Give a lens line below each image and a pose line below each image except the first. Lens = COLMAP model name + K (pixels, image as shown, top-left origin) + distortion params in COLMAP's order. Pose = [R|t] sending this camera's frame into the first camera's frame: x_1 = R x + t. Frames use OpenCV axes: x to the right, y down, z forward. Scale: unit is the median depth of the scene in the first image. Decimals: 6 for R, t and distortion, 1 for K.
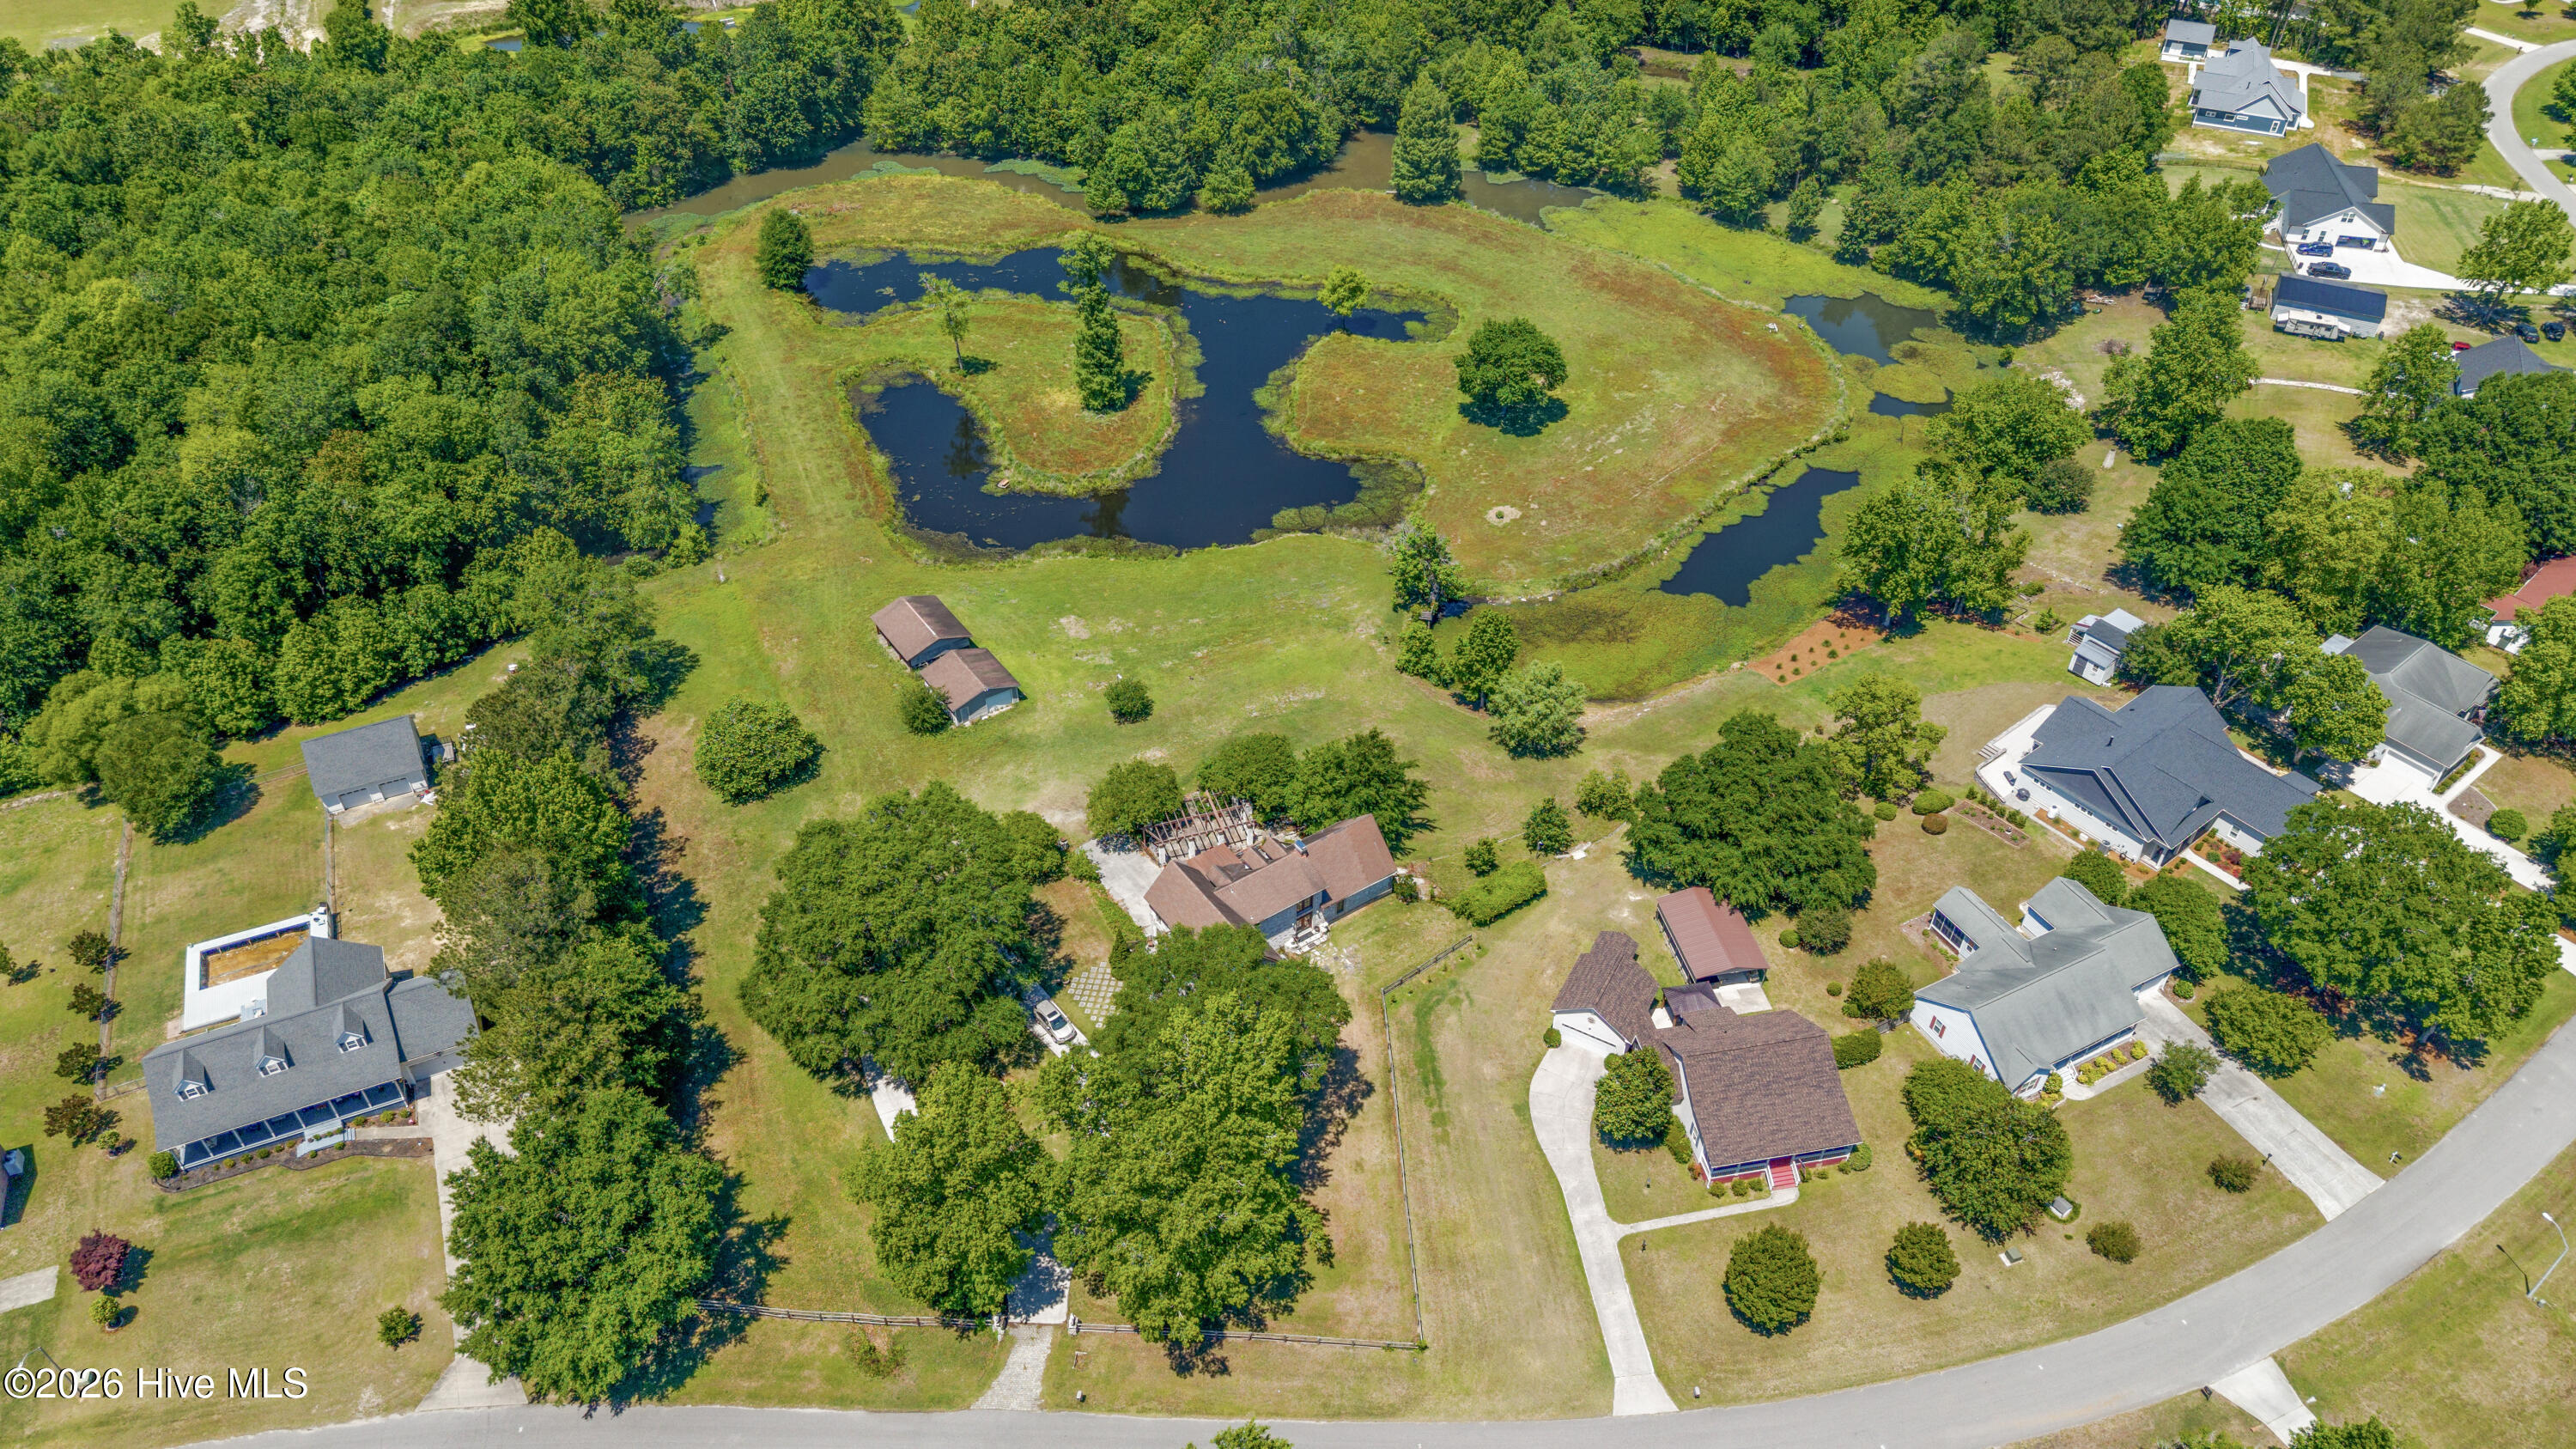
lens RADIAL K [[1785.1, 0, 1299.8], [0, 1785.1, 747.9], [0, 0, 1]] dist [0.028612, -0.043493]
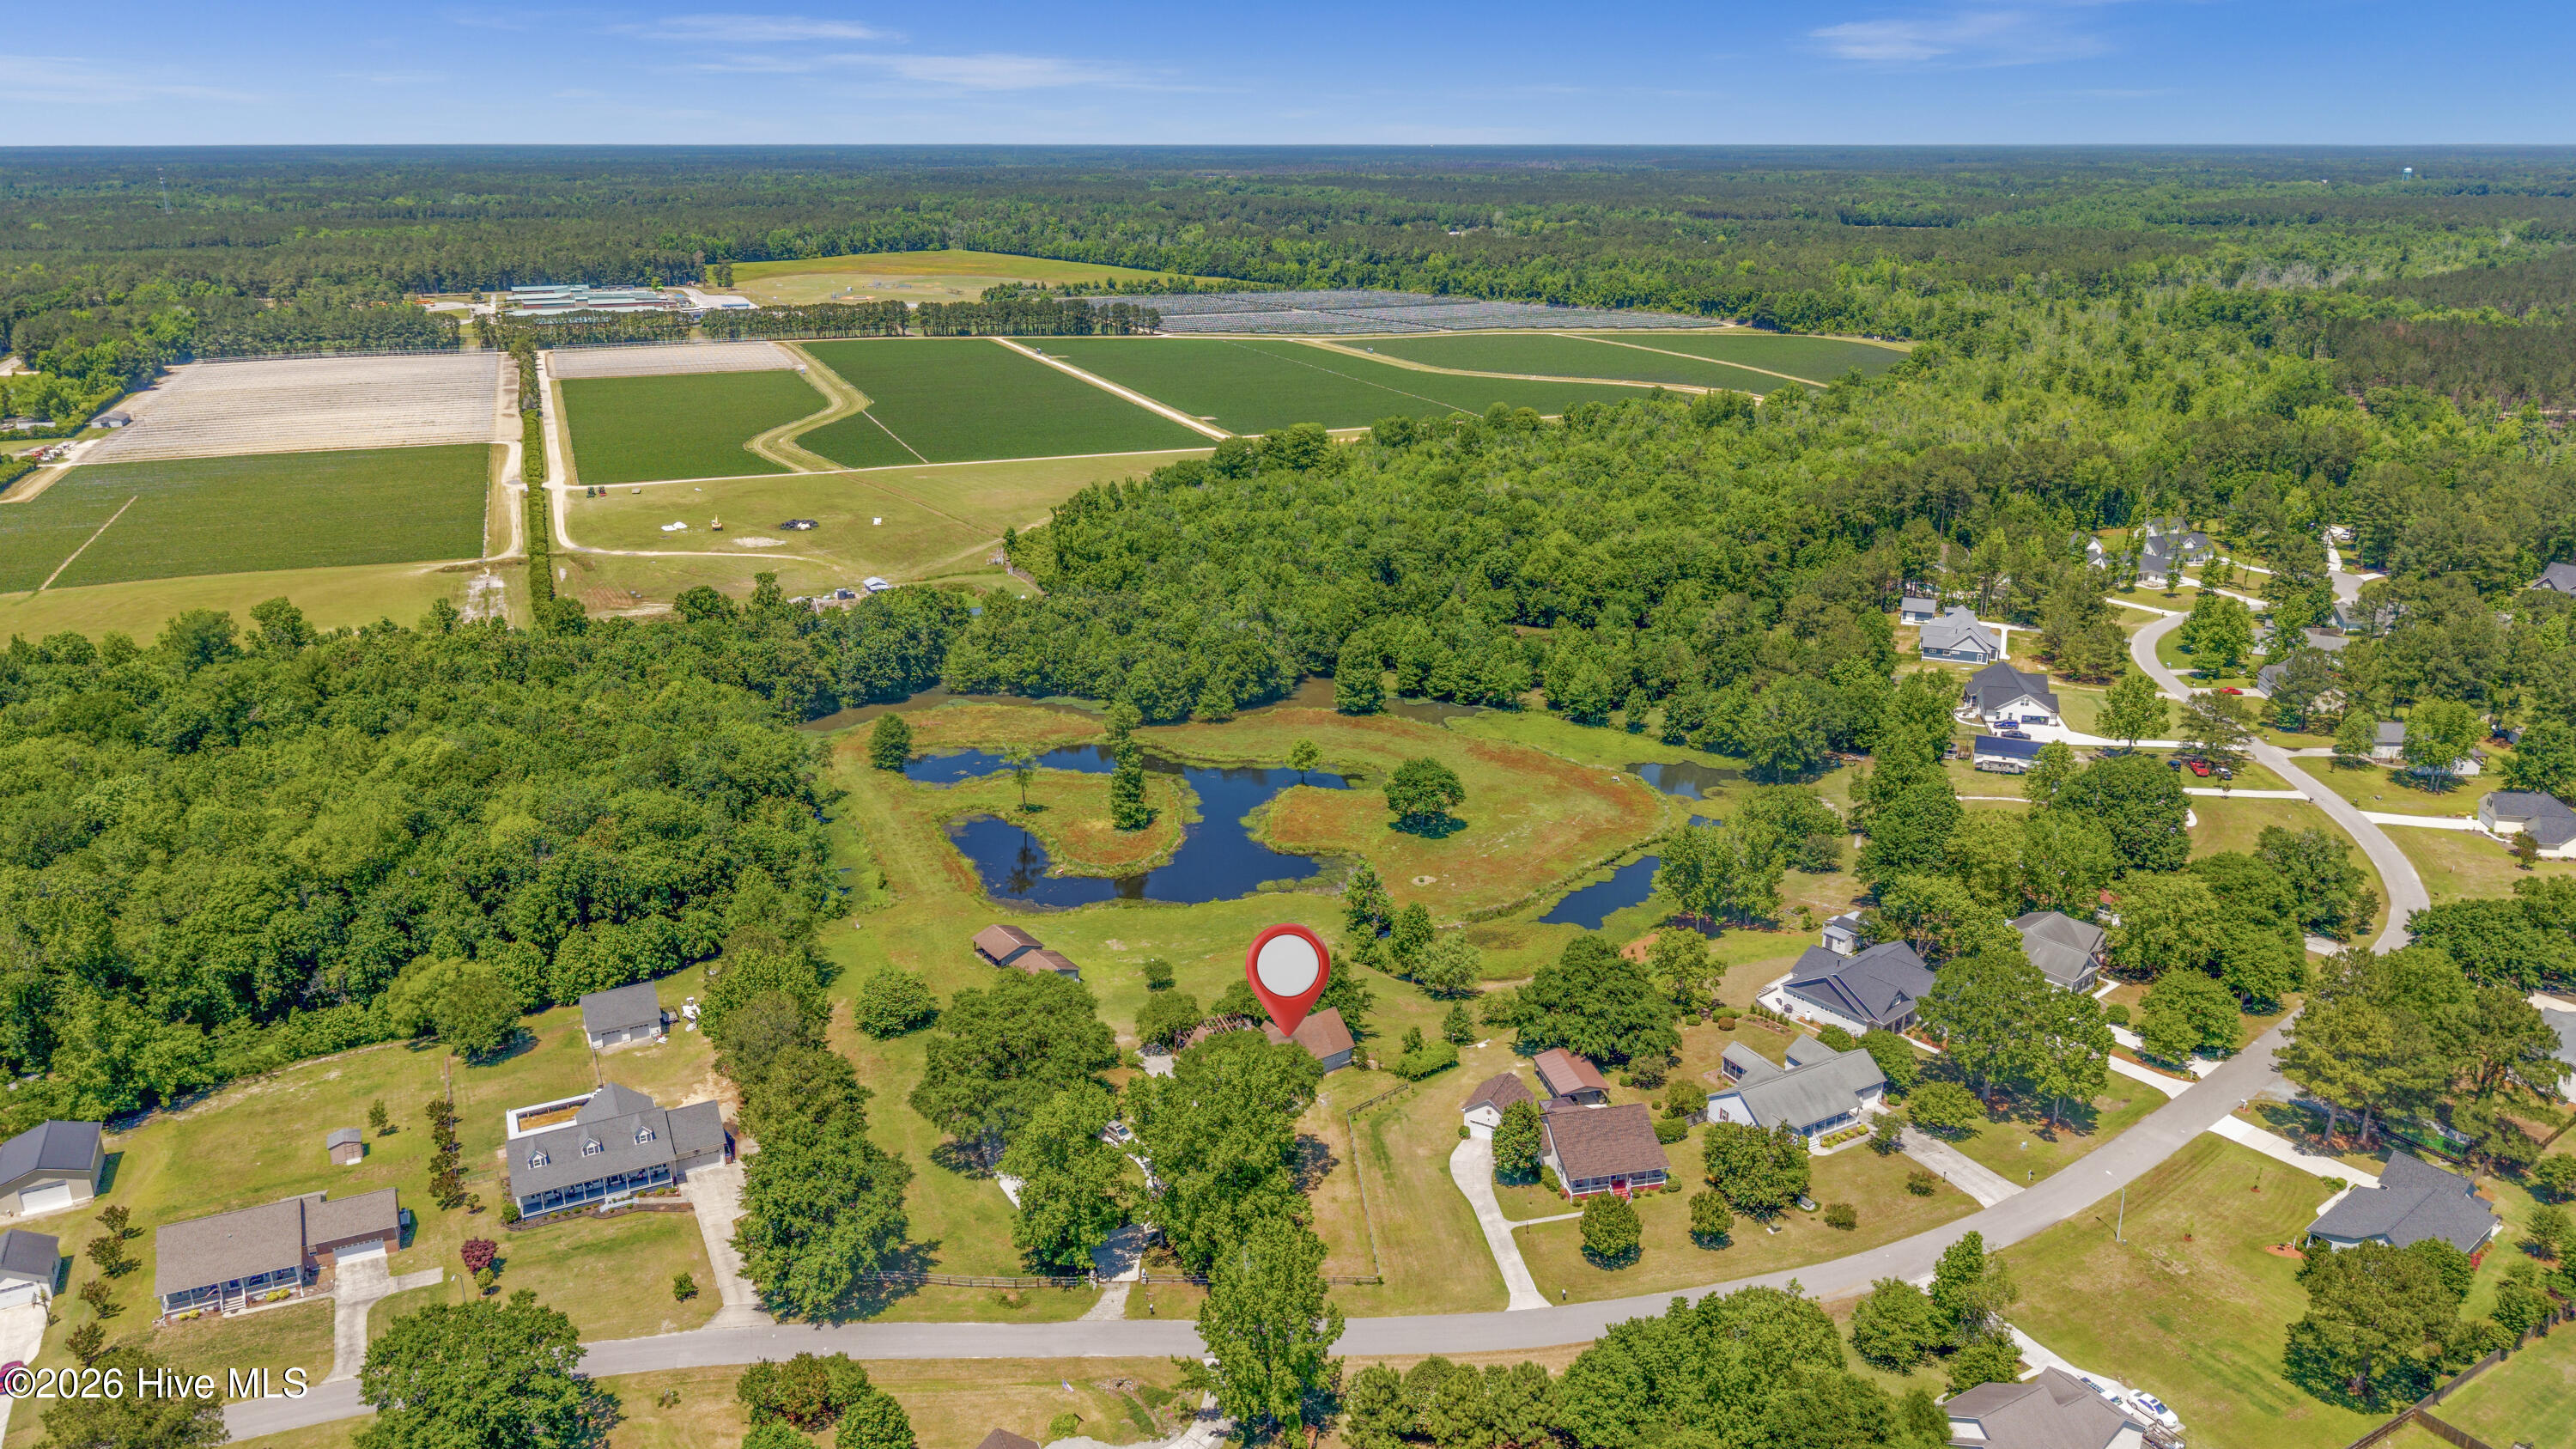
lens RADIAL K [[1785.1, 0, 1316.2], [0, 1785.1, 745.3], [0, 0, 1]] dist [0.028612, -0.043493]
pose [[0.999115, -0.019157, 0.037460, -0.019081], [0.031494, 0.930880, -0.363965, 0.274616], [-0.027898, 0.364823, 0.930659, -0.324430]]
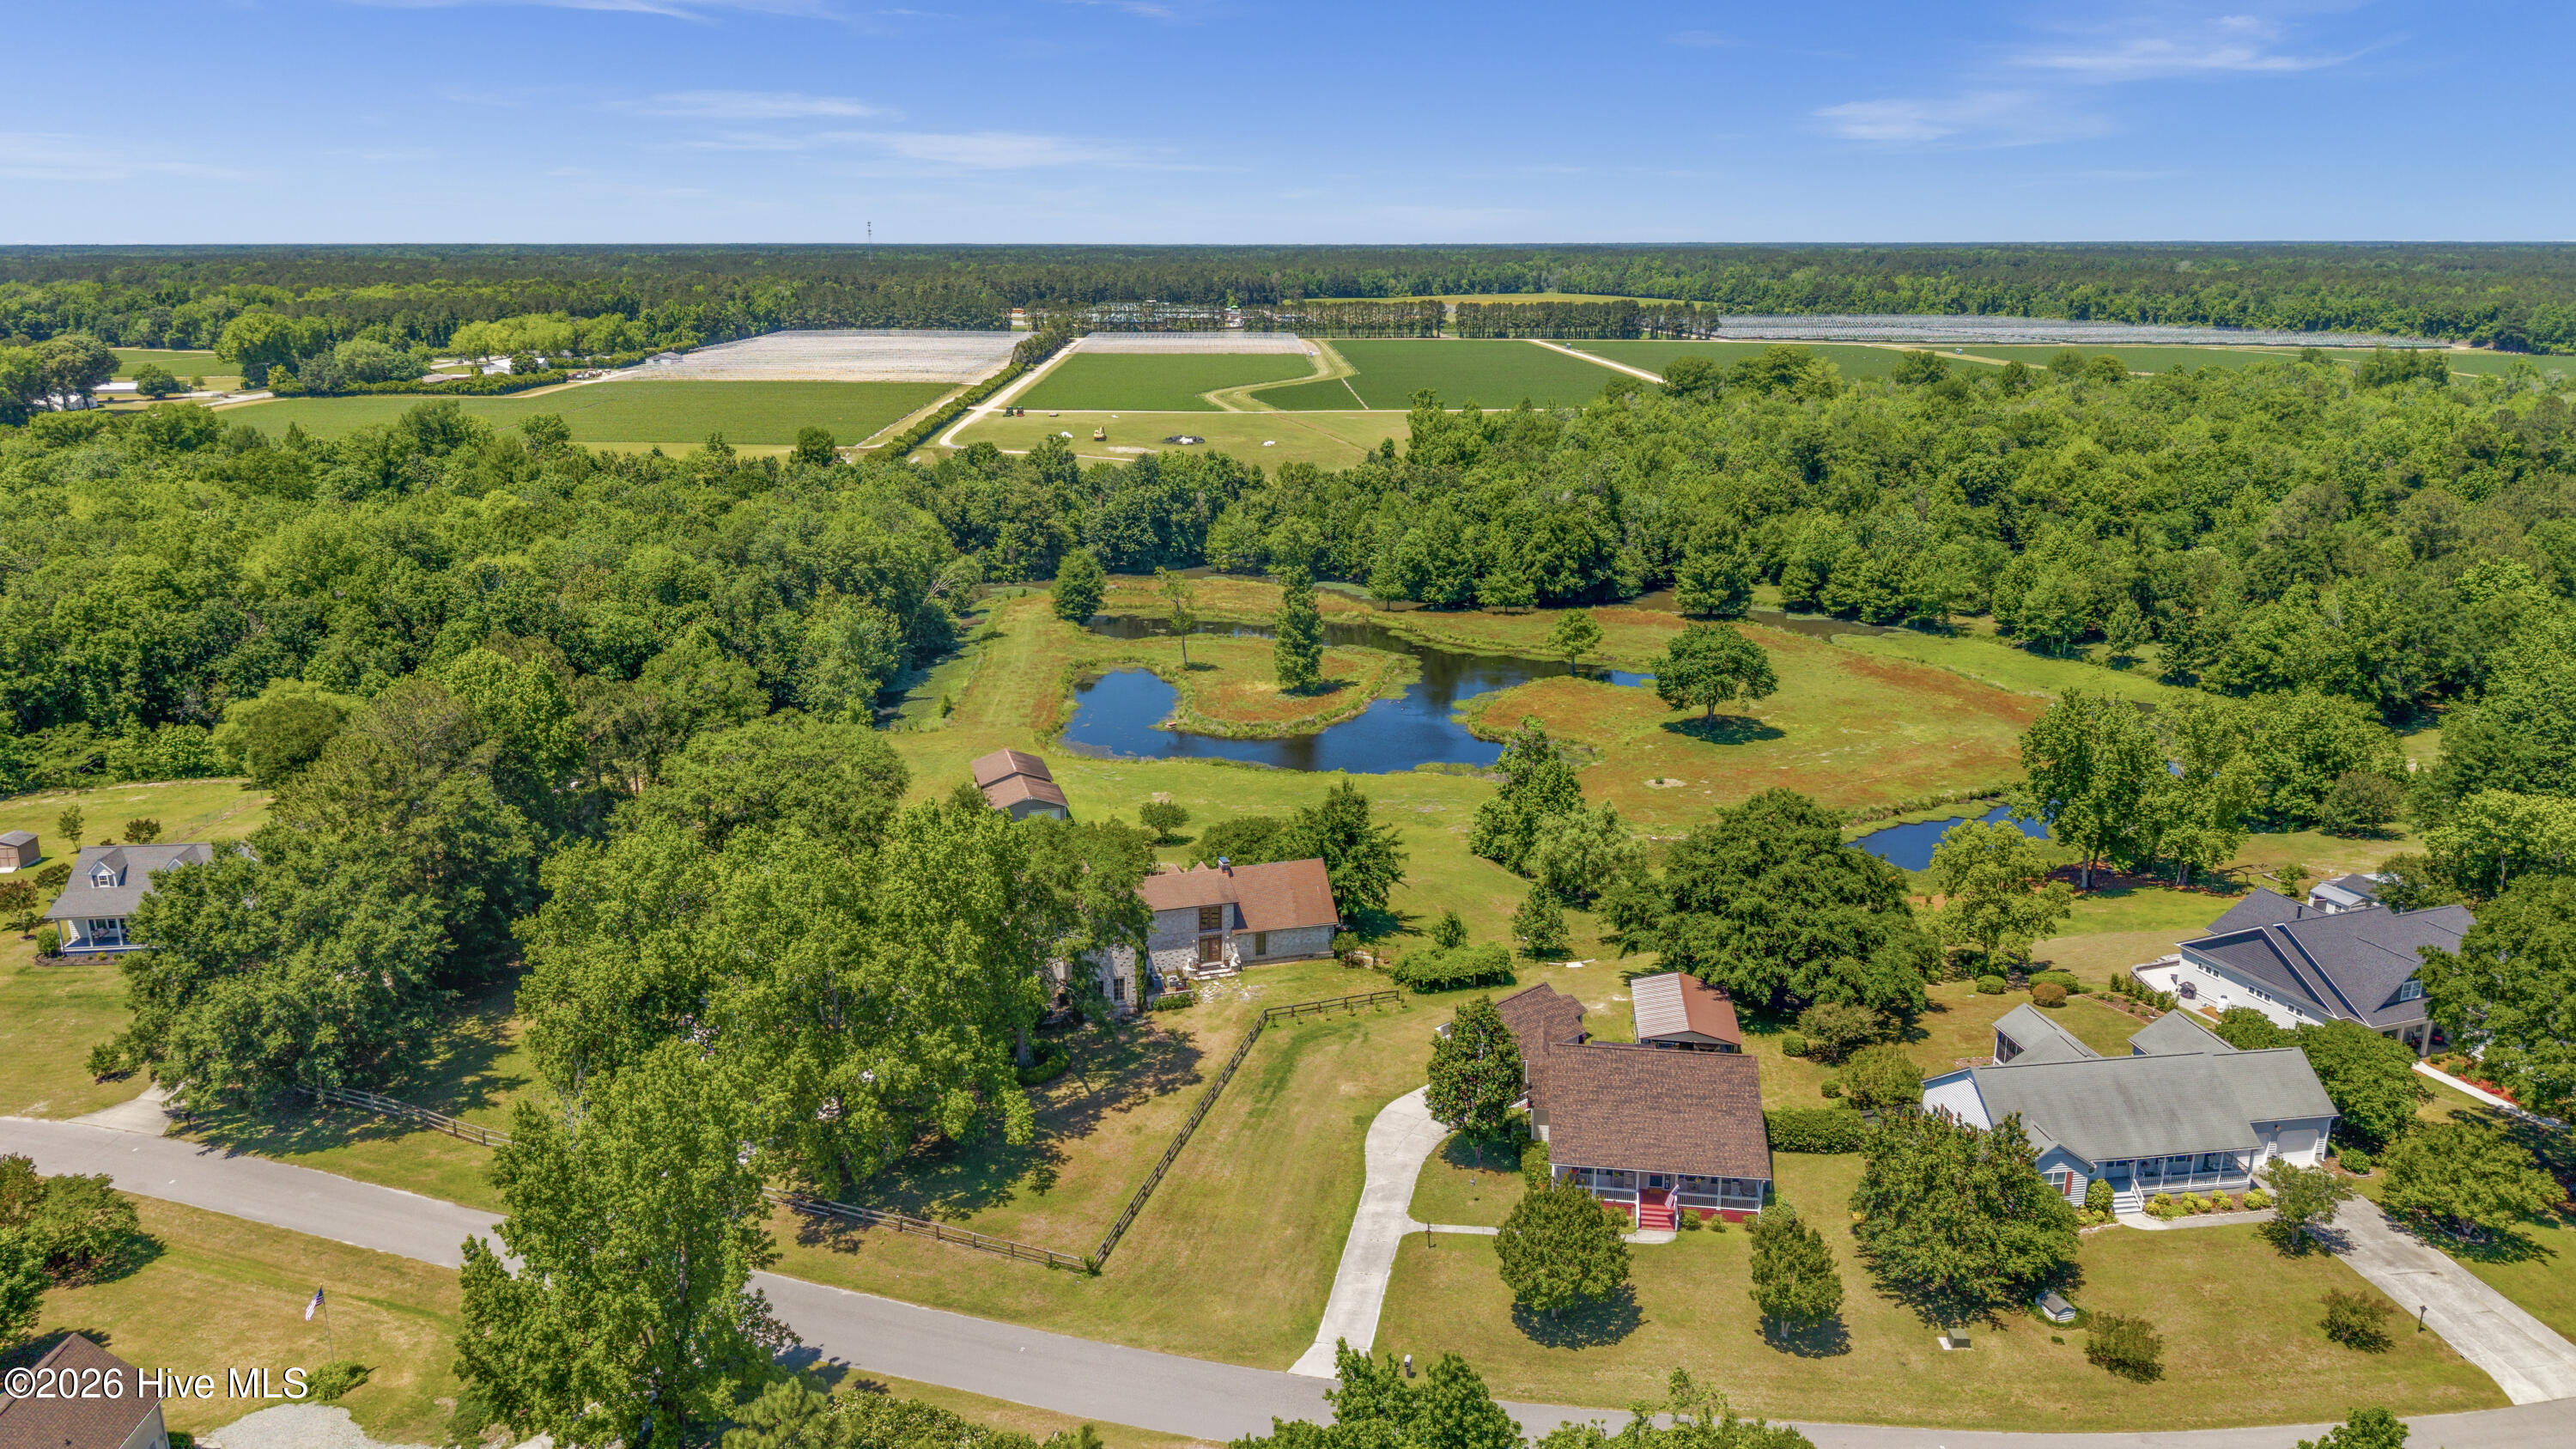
lens RADIAL K [[1785.1, 0, 1273.5], [0, 1785.1, 740.0], [0, 0, 1]] dist [0.028612, -0.043493]
pose [[0.943447, 0.073734, -0.323219, 0.222672], [-0.202878, 0.899488, -0.386990, 0.245944], [0.262198, 0.430678, 0.863579, 0.156957]]
